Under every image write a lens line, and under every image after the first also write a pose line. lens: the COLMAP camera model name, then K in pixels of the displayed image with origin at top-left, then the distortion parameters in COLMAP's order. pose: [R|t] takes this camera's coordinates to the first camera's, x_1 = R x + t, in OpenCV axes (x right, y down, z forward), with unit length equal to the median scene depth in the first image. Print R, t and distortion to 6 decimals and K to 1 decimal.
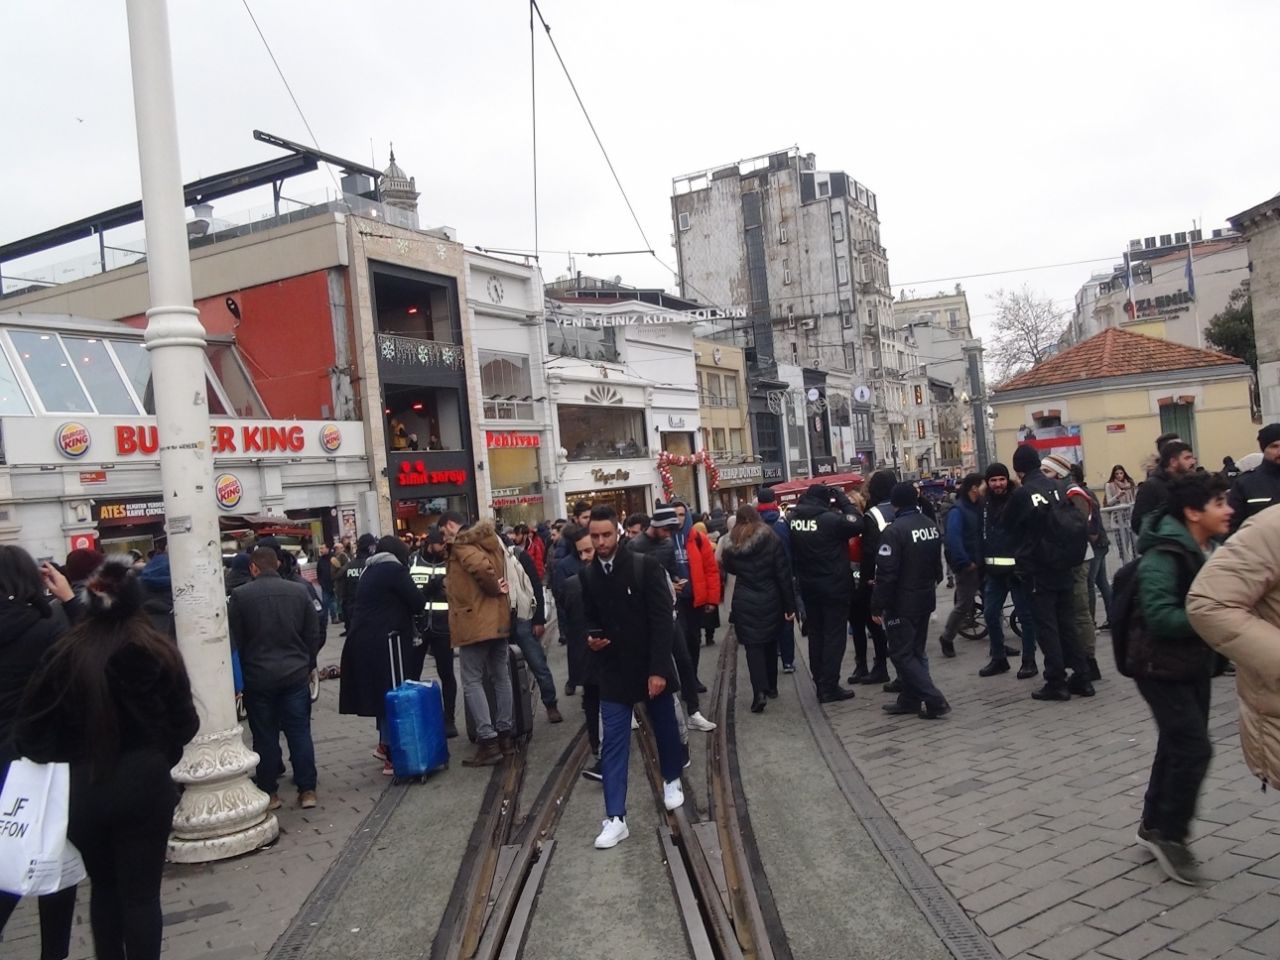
lens RADIAL K [[1059.2, 0, 640.0], [0, 1059.2, 480.0], [0, 0, 1]] dist [0.019870, -0.011357]
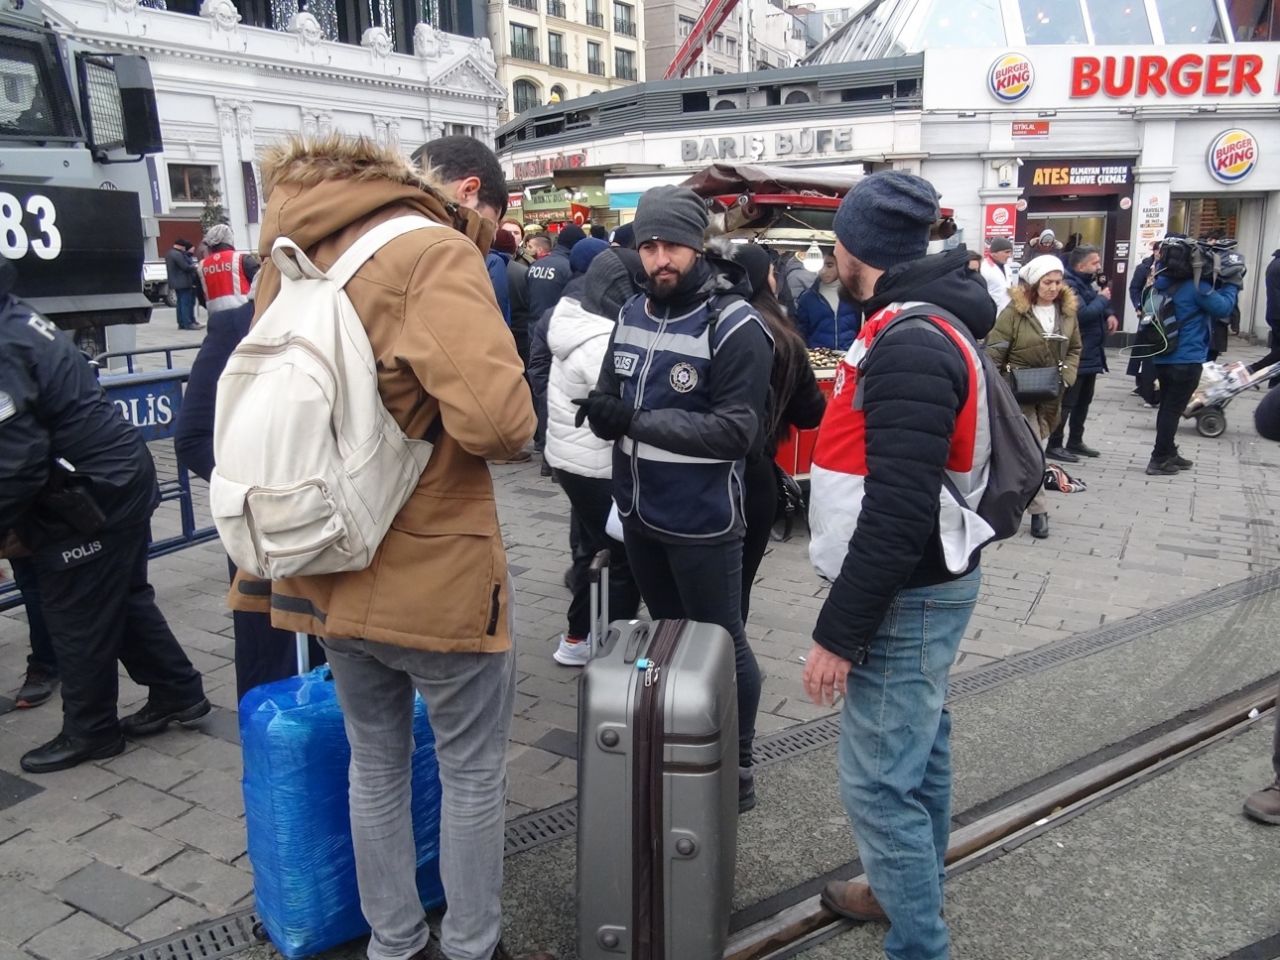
lens RADIAL K [[1059.2, 0, 640.0], [0, 1059.2, 480.0], [0, 0, 1]] dist [0.019870, -0.011357]
pose [[0.463184, 0.303142, -0.832806, 0.079701], [-0.030914, 0.944638, 0.326655, -0.005297], [0.885723, -0.125556, 0.446913, 0.379511]]
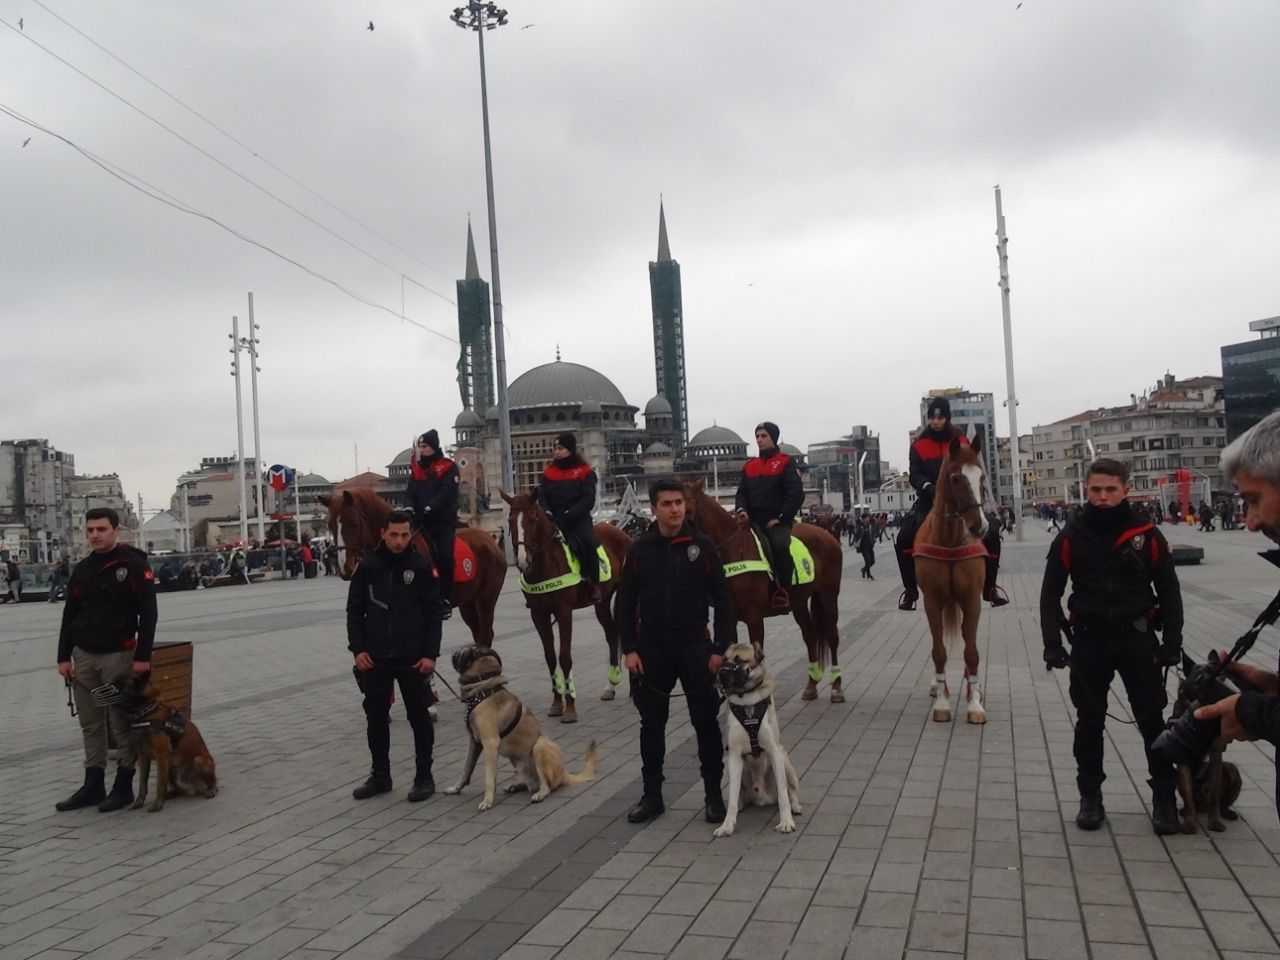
lens RADIAL K [[1059.2, 0, 640.0], [0, 1059.2, 480.0], [0, 0, 1]] dist [0.019870, -0.011357]
pose [[0.747714, 0.075550, 0.659709, -0.109996], [-0.019381, 0.995566, -0.092045, -0.000688], [-0.663738, 0.056038, 0.745863, -0.448441]]
